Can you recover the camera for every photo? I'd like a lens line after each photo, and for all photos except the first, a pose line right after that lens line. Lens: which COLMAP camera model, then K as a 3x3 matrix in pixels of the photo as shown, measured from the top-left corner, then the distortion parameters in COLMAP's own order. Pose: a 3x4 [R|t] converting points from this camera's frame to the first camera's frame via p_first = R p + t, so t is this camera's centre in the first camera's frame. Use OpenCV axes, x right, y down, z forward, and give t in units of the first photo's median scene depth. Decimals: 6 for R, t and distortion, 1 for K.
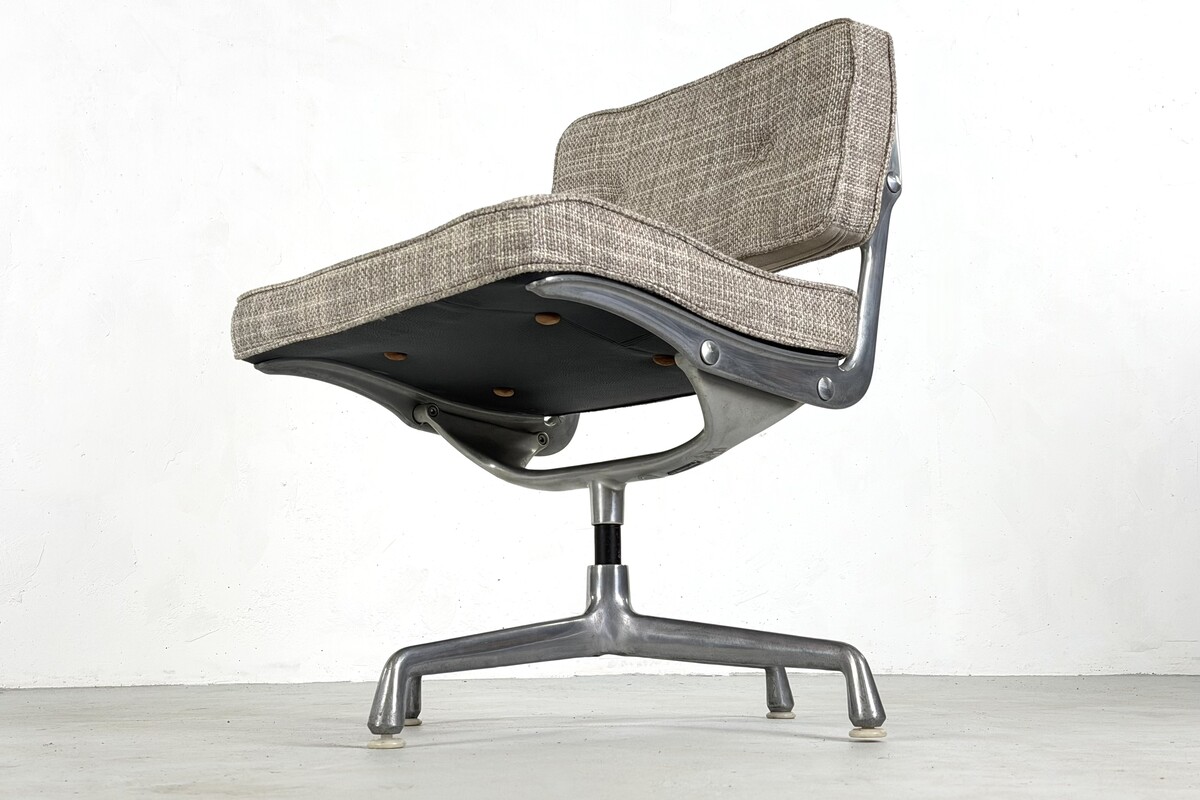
lens RADIAL K [[1657.3, 0, 608.0], [0, 1657.3, 402.1], [0, 0, 1]] dist [0.178028, -0.323155]
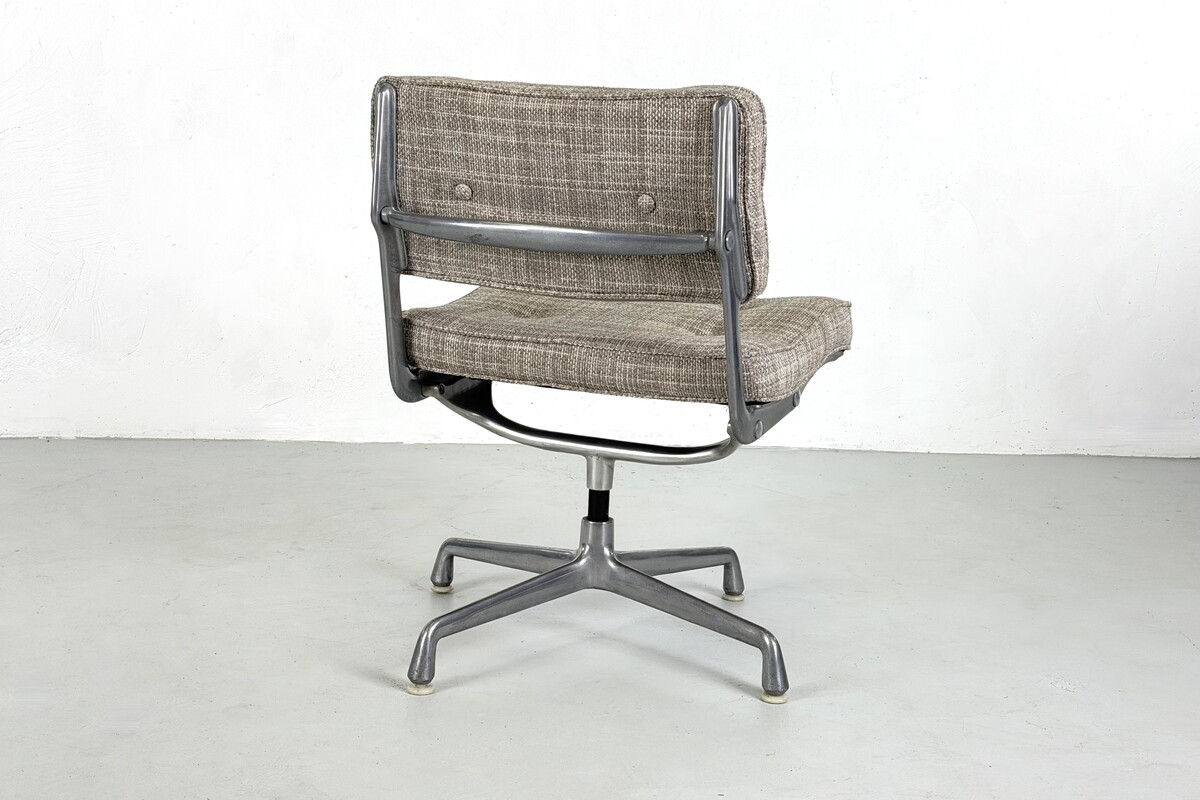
lens RADIAL K [[1657.3, 0, 608.0], [0, 1657.3, 402.1], [0, 0, 1]] dist [0.178028, -0.323155]
pose [[0.998119, 0.054464, -0.028152, 0.039619], [-0.043225, 0.950775, 0.306851, -0.381054], [0.043478, -0.305057, 0.951341, -0.191539]]
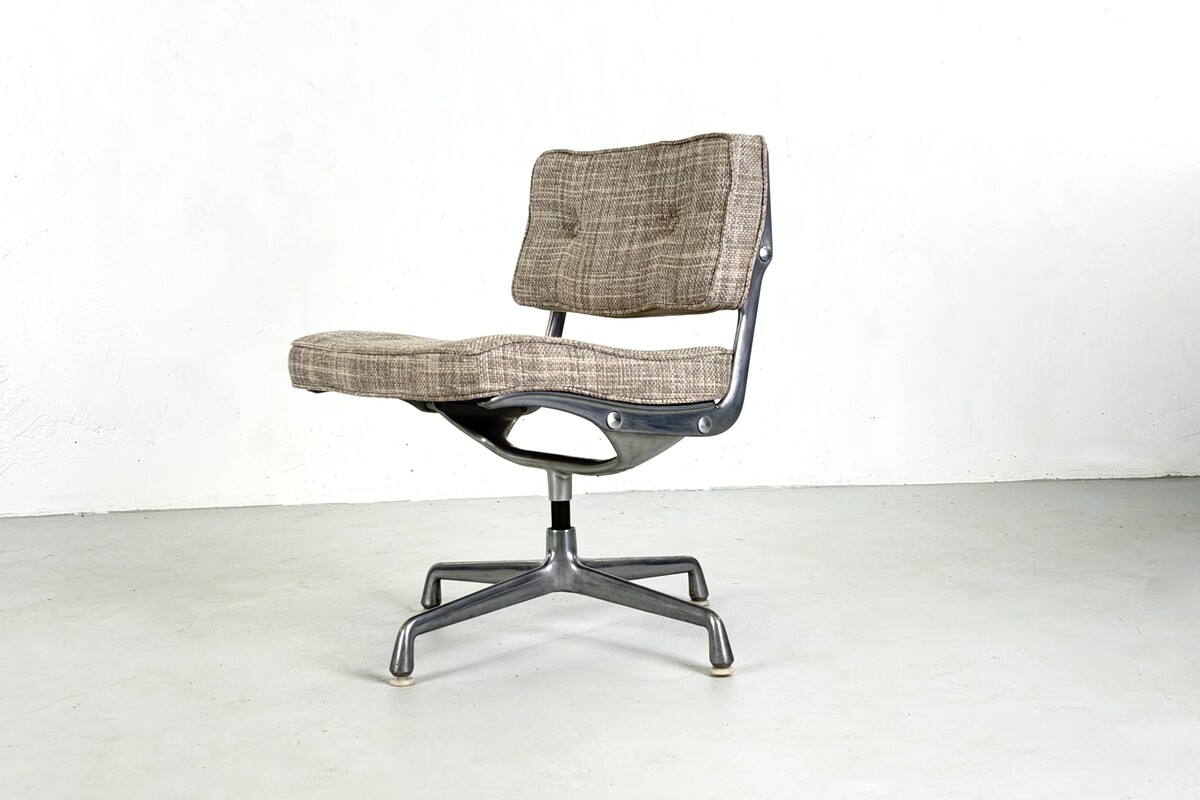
lens RADIAL K [[1657.3, 0, 608.0], [0, 1657.3, 402.1], [0, 0, 1]] dist [0.178028, -0.323155]
pose [[0.997906, -0.005523, -0.064448, 0.131935], [0.020964, 0.970186, 0.241451, -0.347420], [0.061193, -0.242297, 0.968270, -0.343093]]
